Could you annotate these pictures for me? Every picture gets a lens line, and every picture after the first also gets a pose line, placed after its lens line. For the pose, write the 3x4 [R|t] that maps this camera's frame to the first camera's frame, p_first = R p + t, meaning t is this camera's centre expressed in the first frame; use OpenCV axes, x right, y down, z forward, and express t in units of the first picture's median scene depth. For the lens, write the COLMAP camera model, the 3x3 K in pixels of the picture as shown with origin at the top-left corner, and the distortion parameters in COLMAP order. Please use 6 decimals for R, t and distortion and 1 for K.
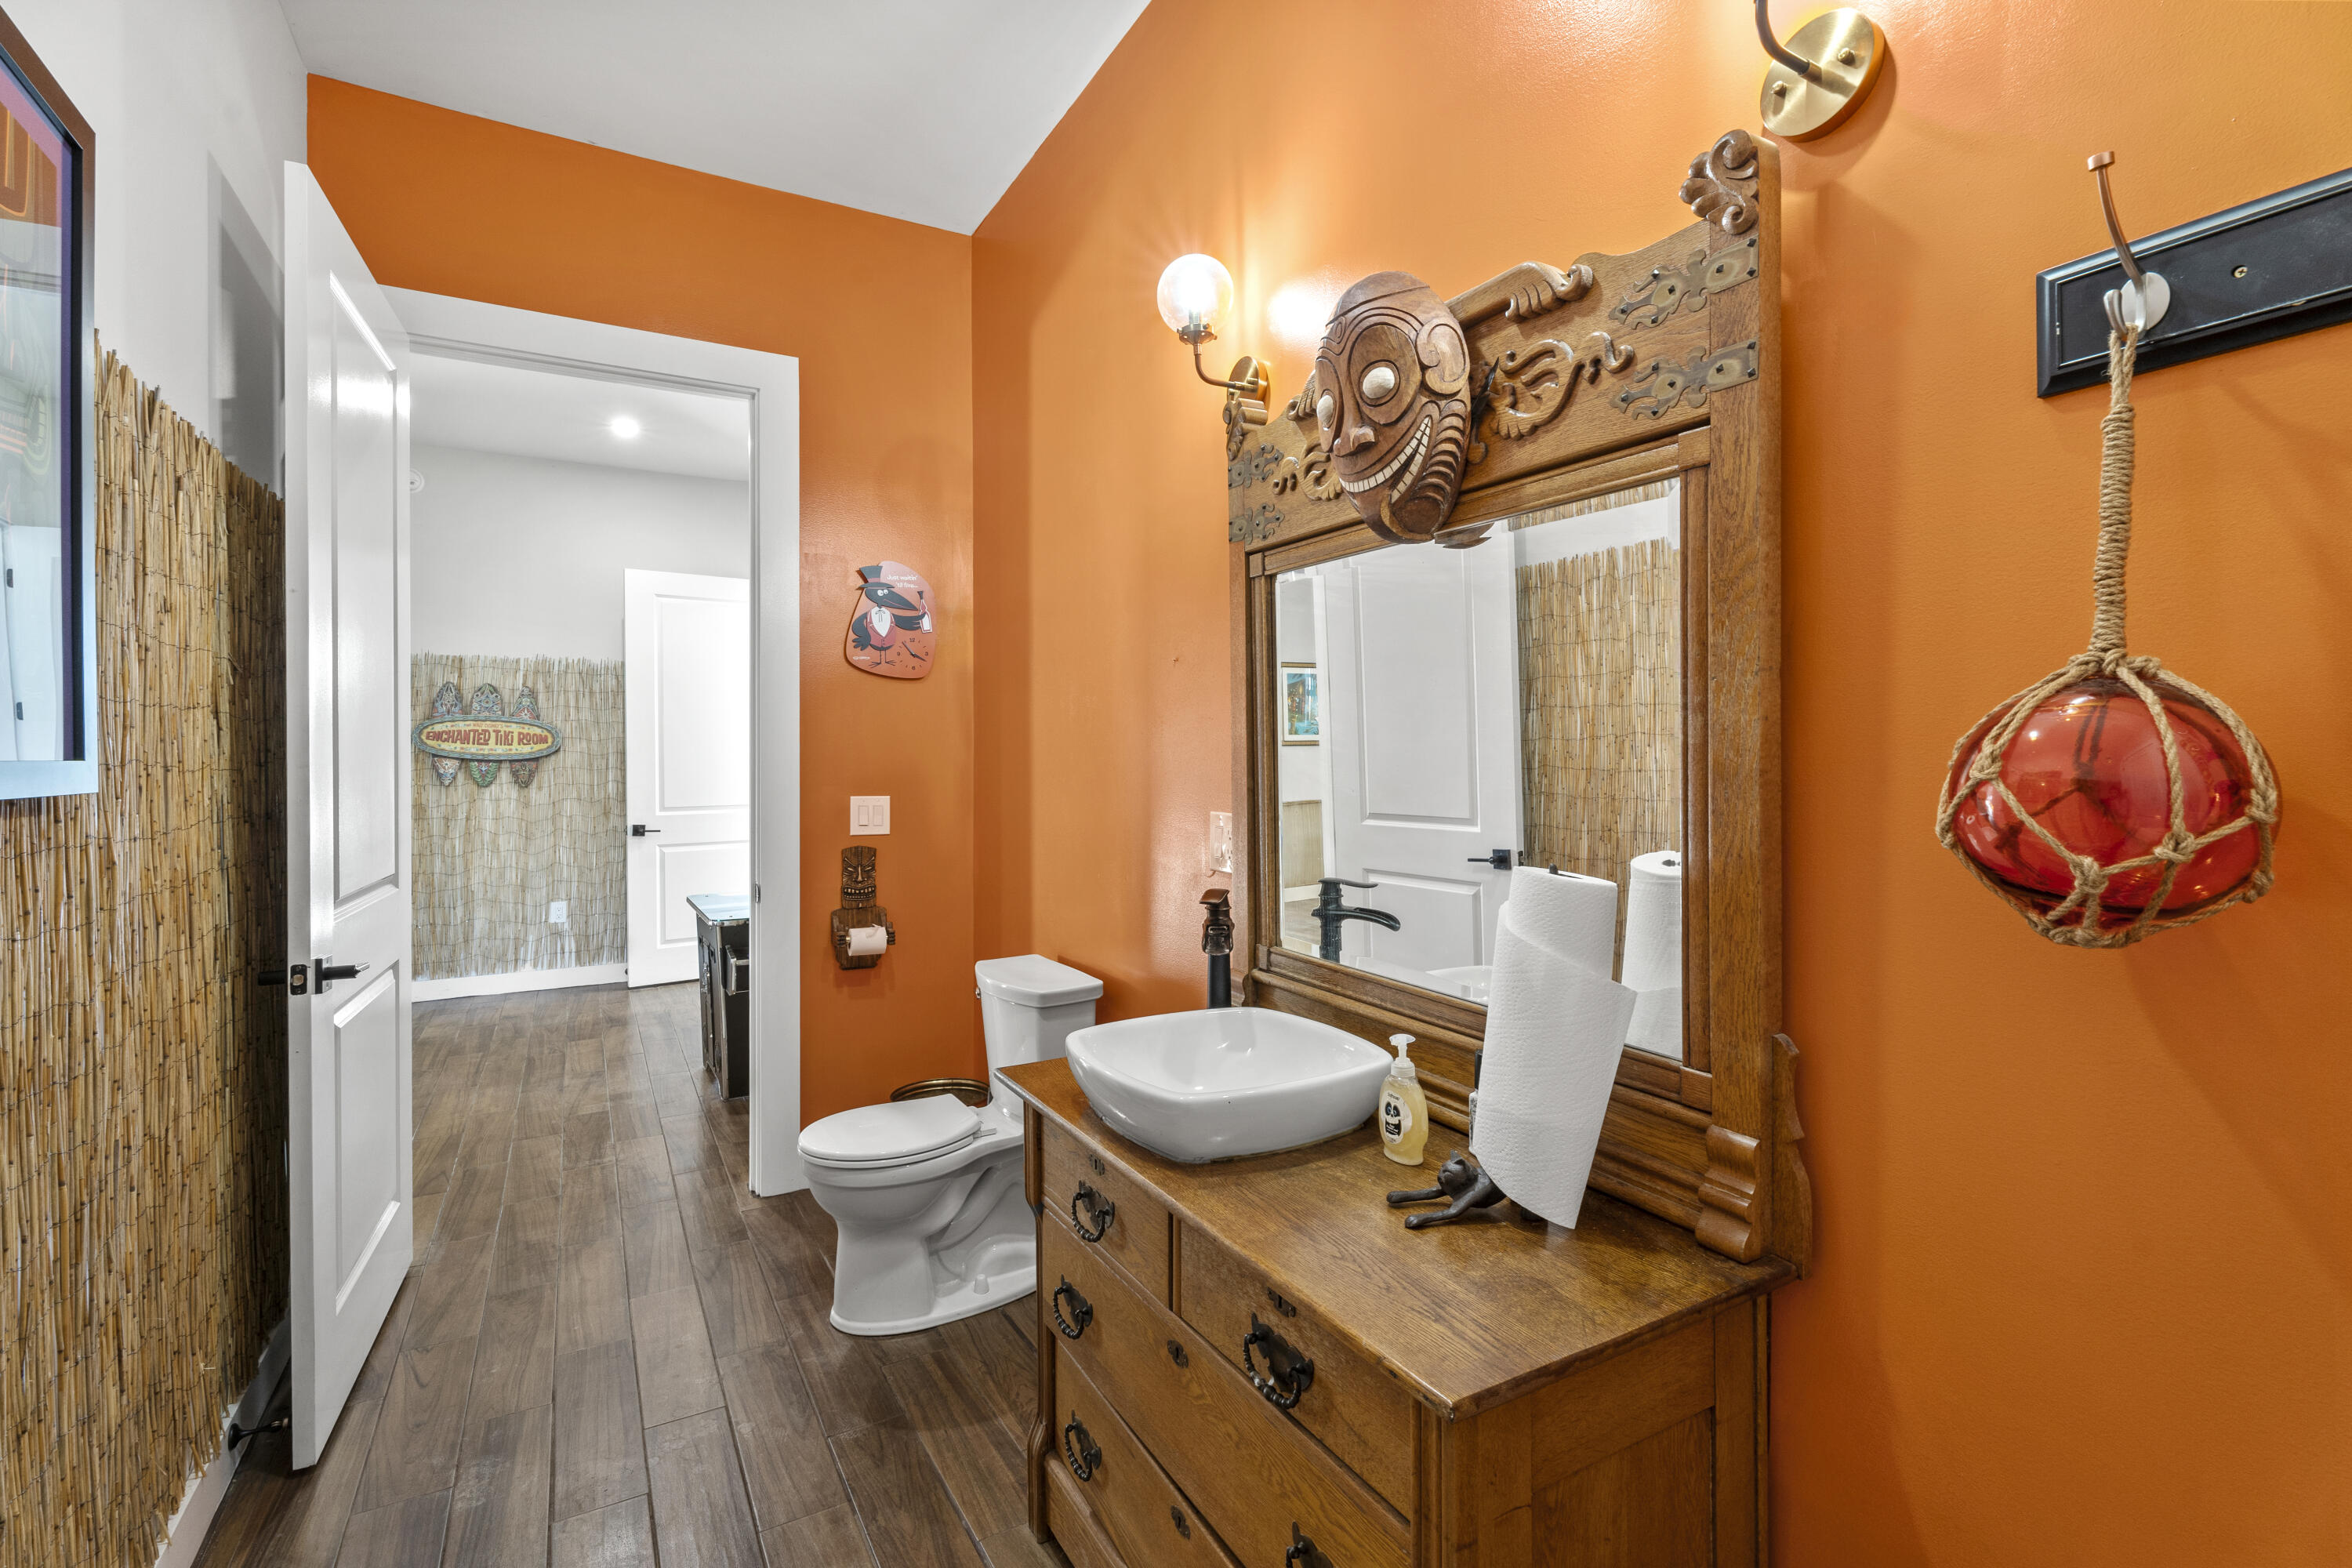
lens RADIAL K [[1065.6, 0, 1164.8], [0, 1065.6, 754.9], [0, 0, 1]] dist [0.002820, -0.000882]
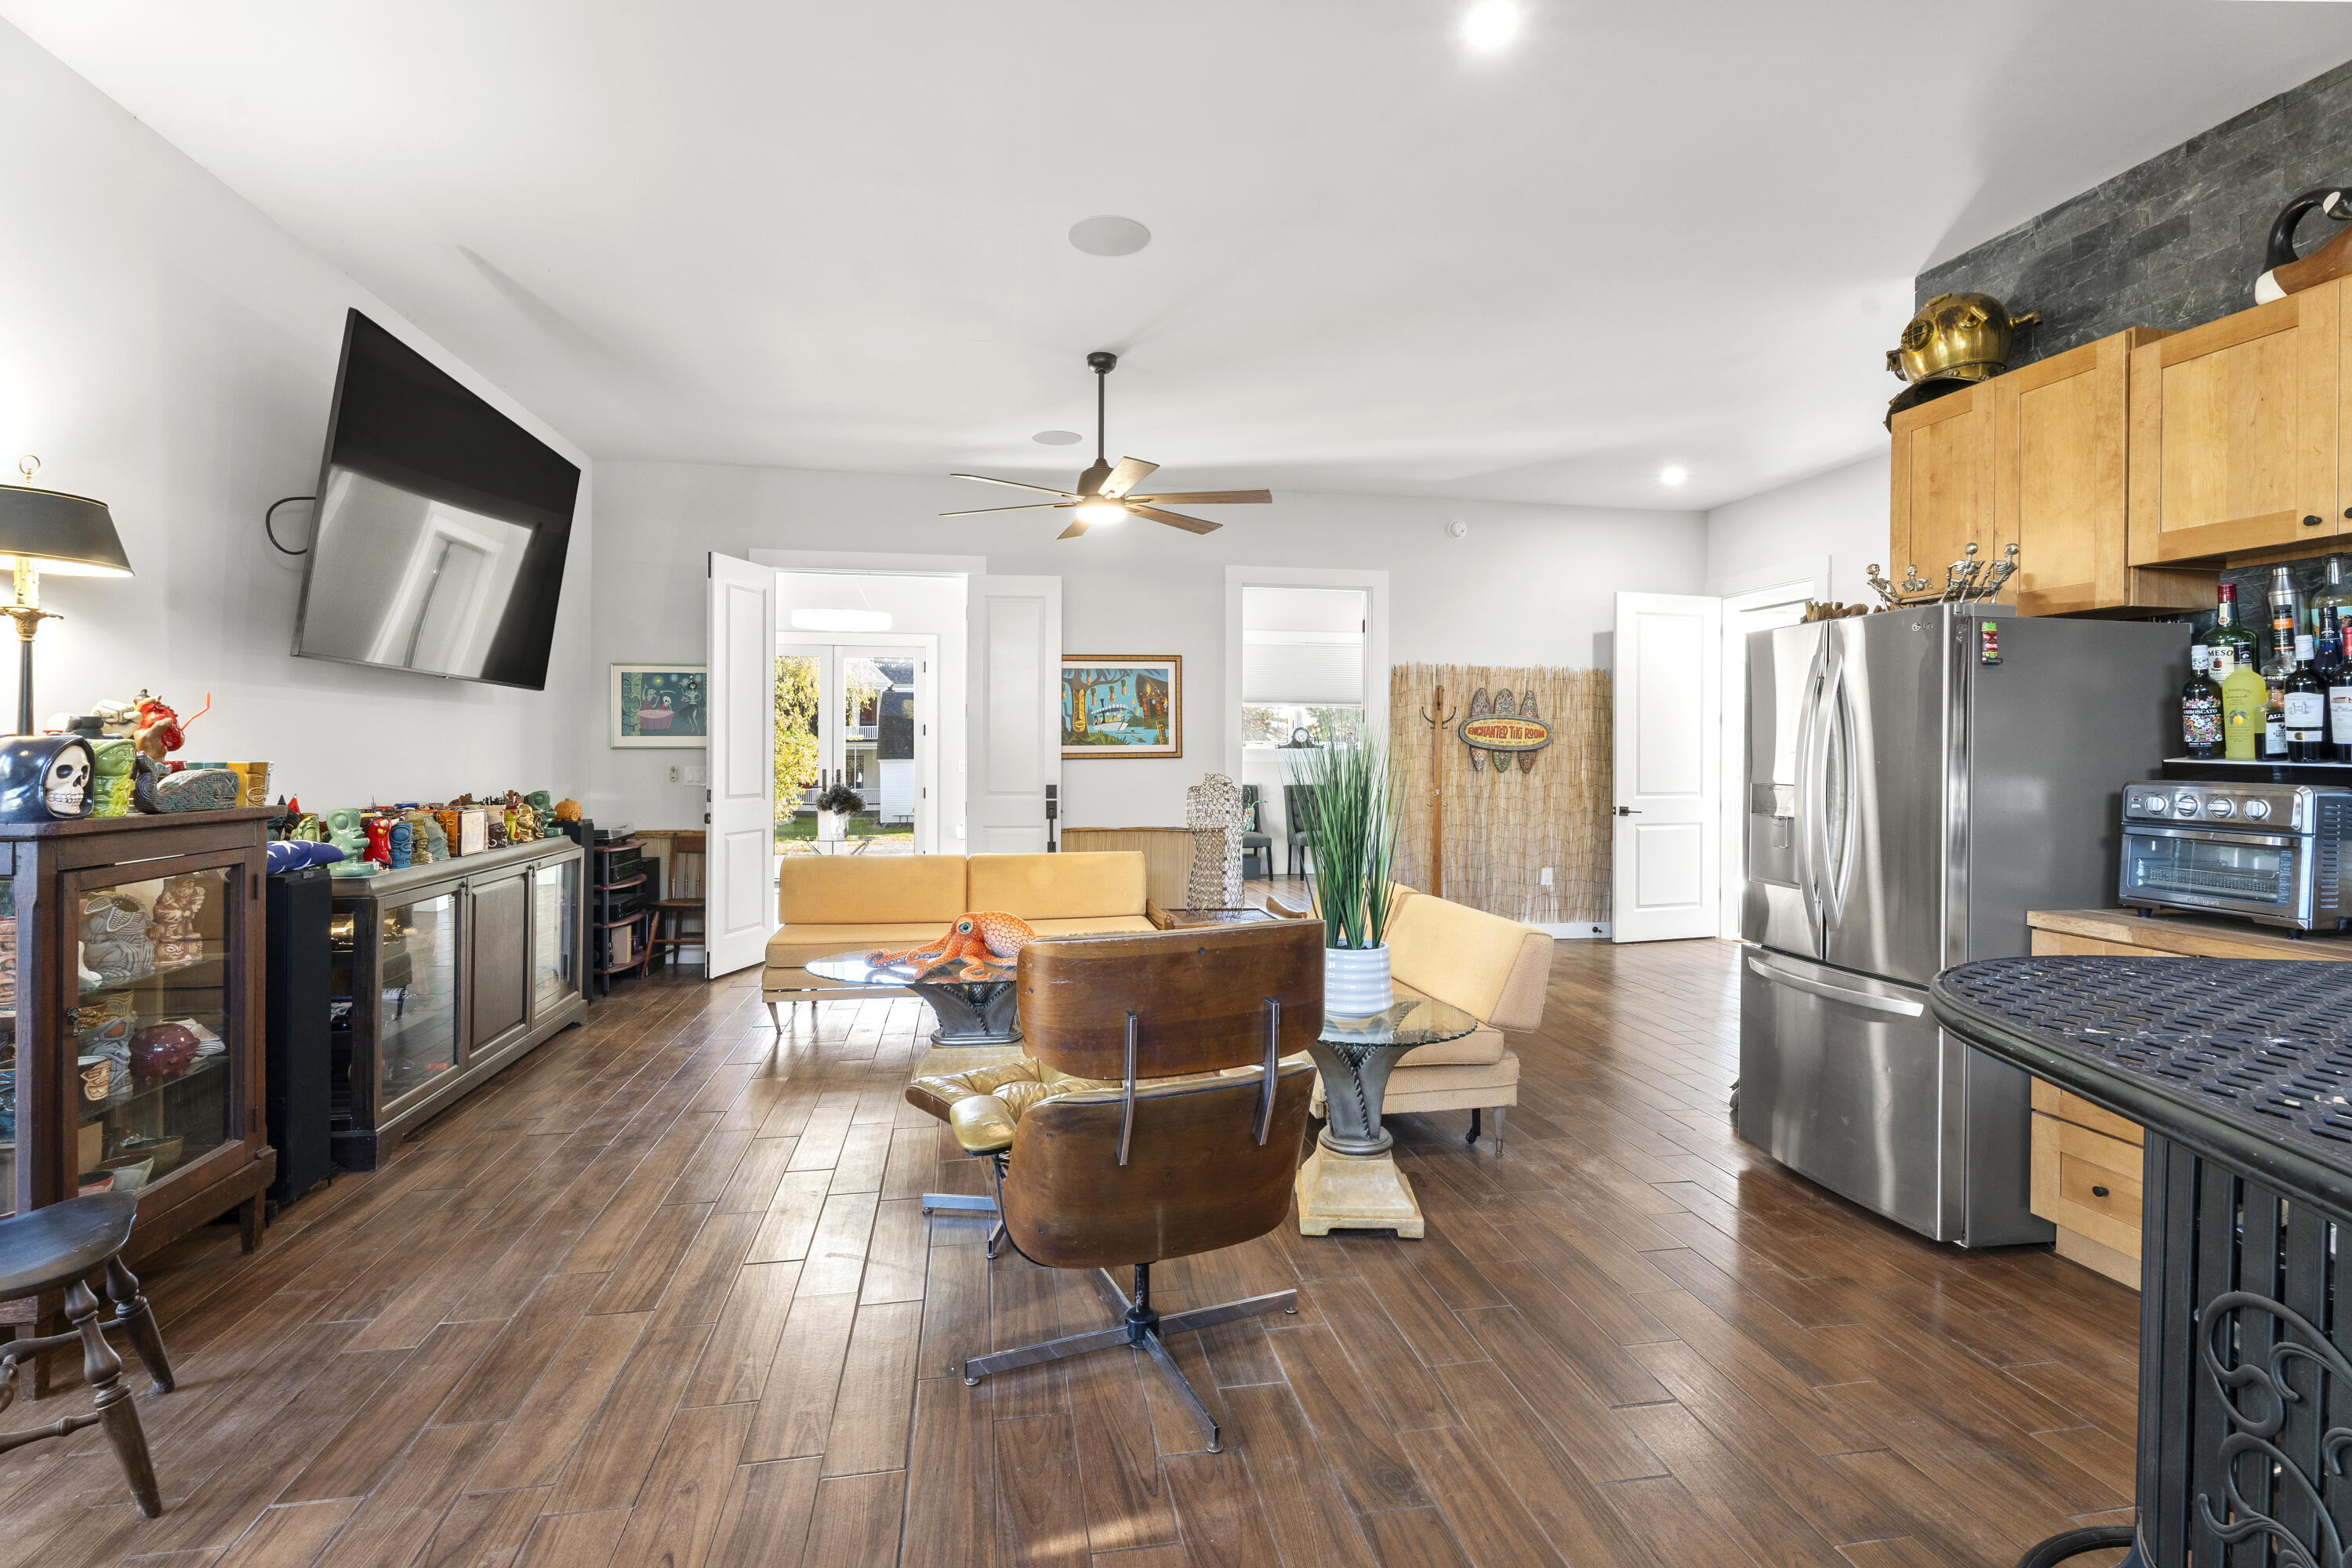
lens RADIAL K [[1069.2, 0, 1161.9], [0, 1069.2, 745.8], [0, 0, 1]] dist [0.001203, -0.000197]
pose [[0.943738, 0.008677, -0.330580, -0.591977], [-0.009283, 0.999957, -0.000252, 0.003275], [0.330563, 0.003307, 0.943778, -0.297667]]
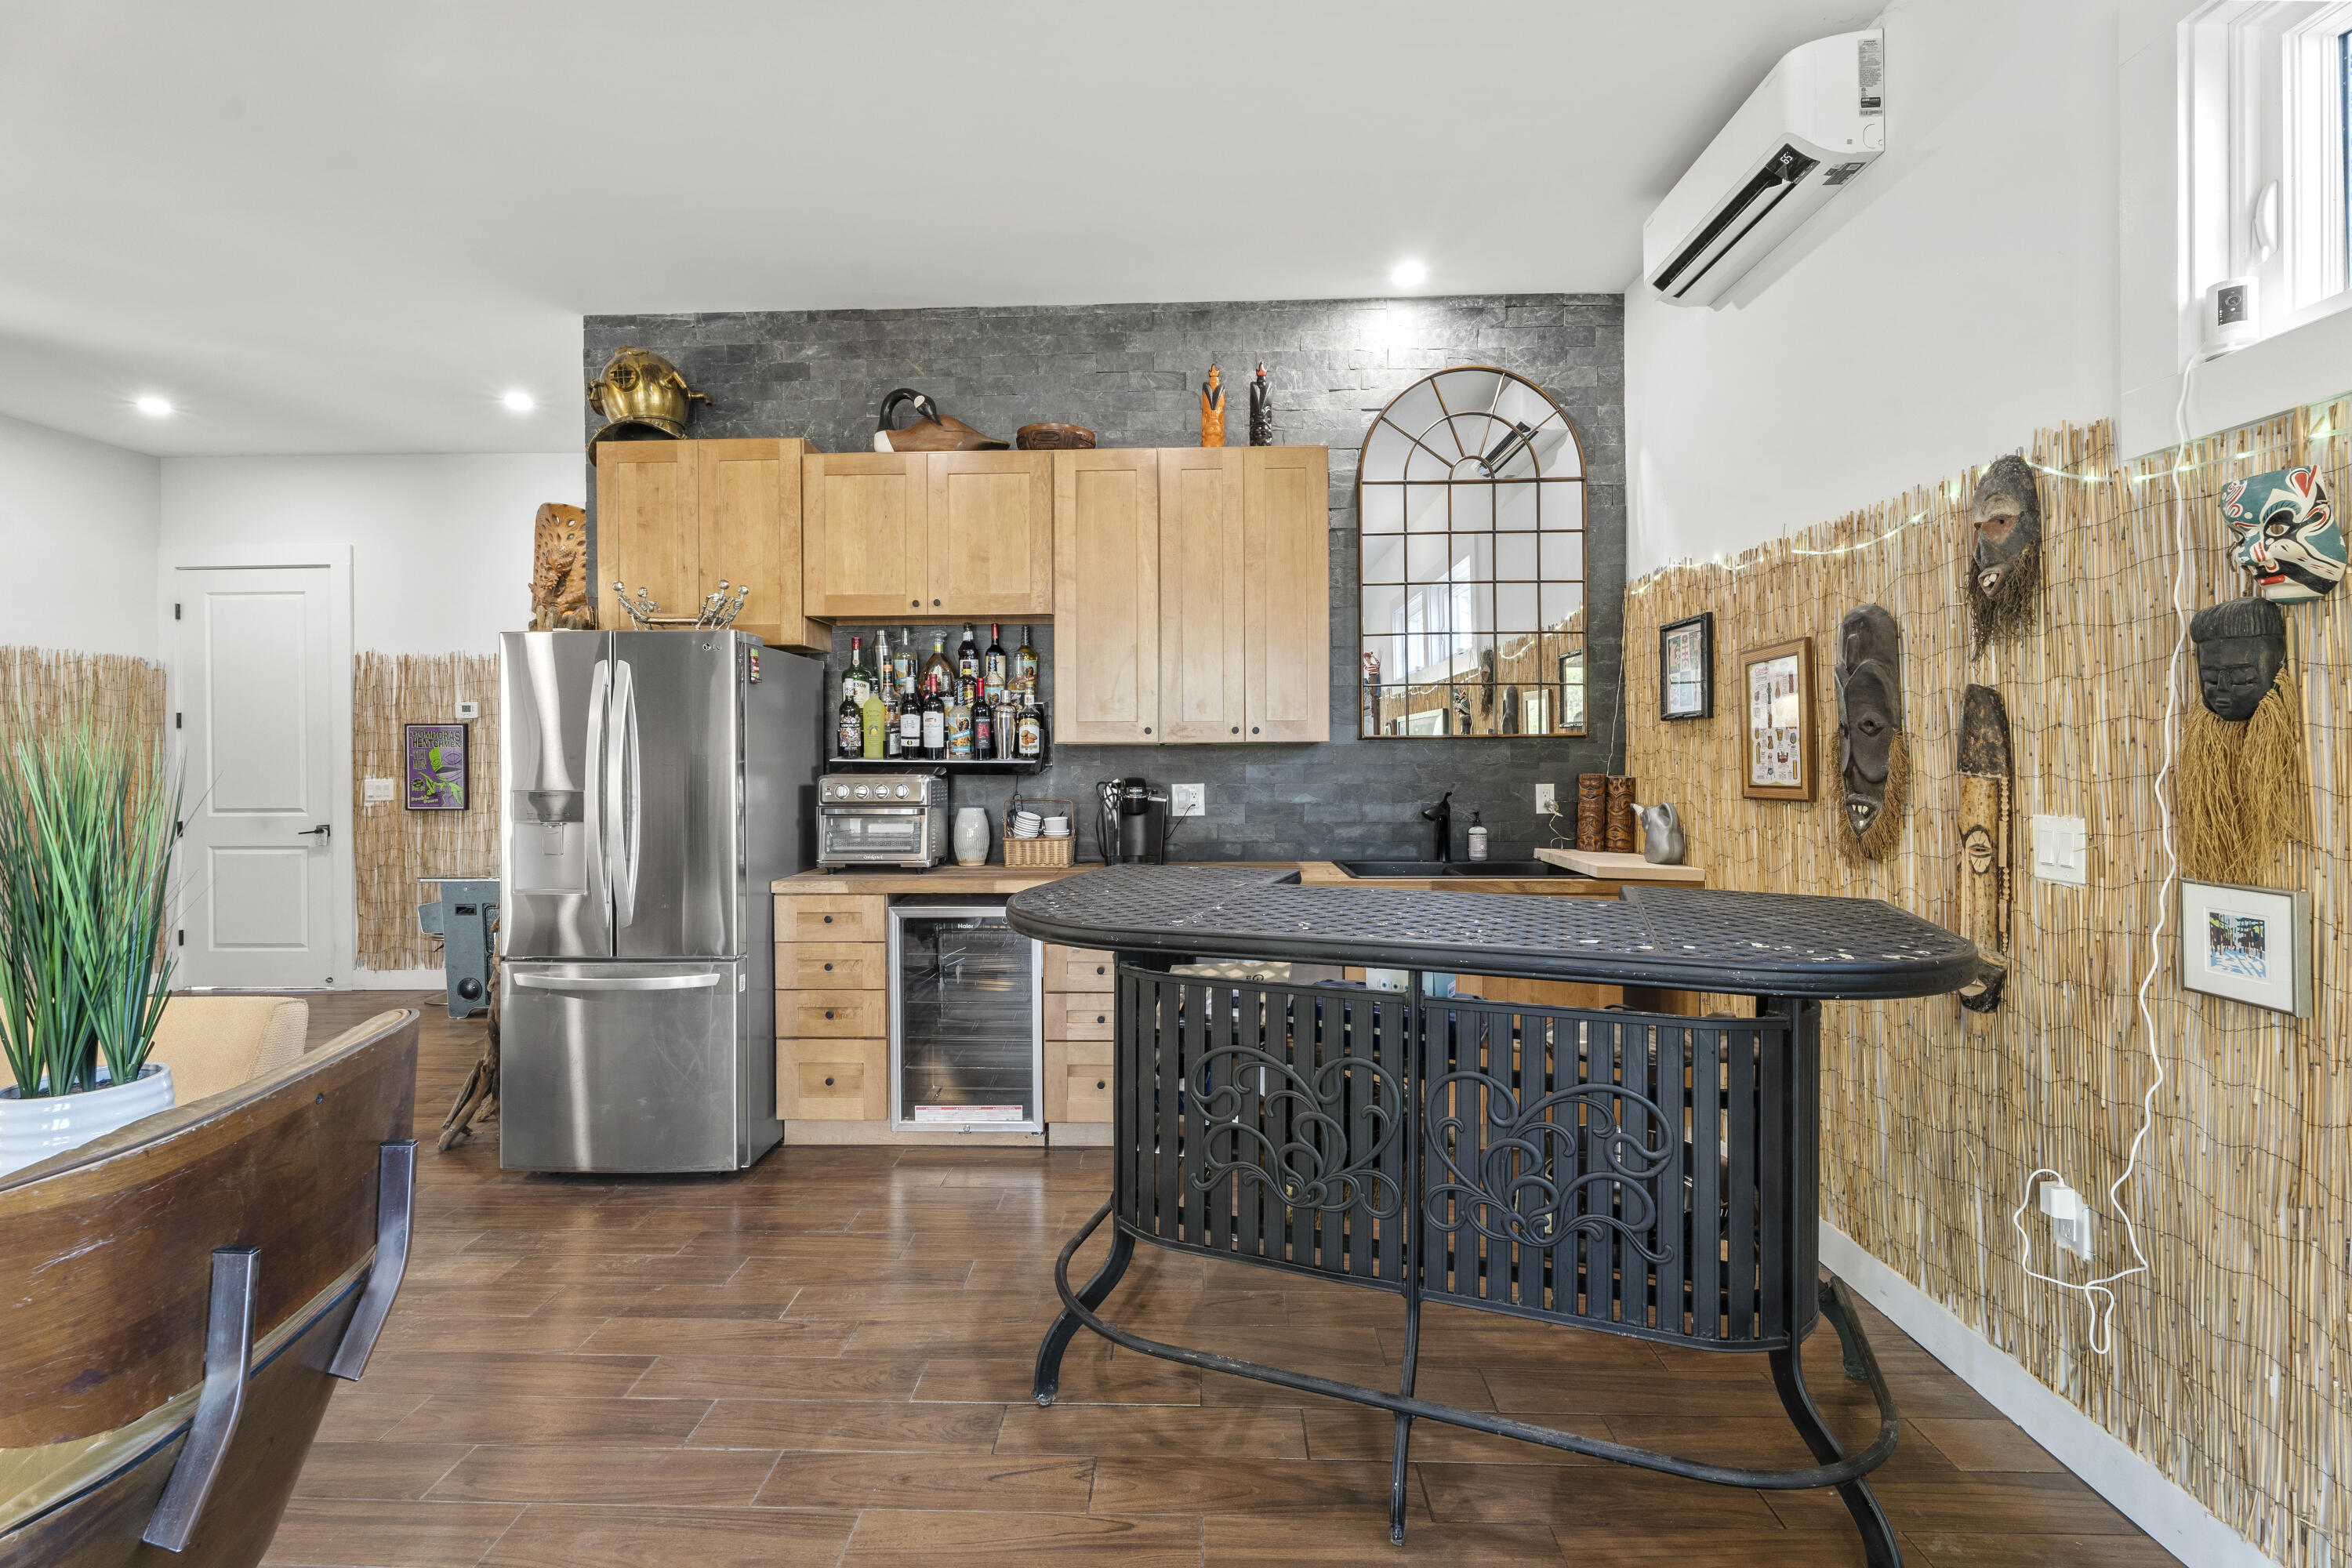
lens RADIAL K [[1065.6, 0, 1164.8], [0, 1065.6, 754.9], [0, 0, 1]] dist [0.002820, -0.000882]
pose [[0.516208, -0.002740, 0.856459, -0.776486], [0.005037, 0.999987, 0.000164, 0.003275], [-0.856449, 0.004229, 0.516215, -0.219229]]
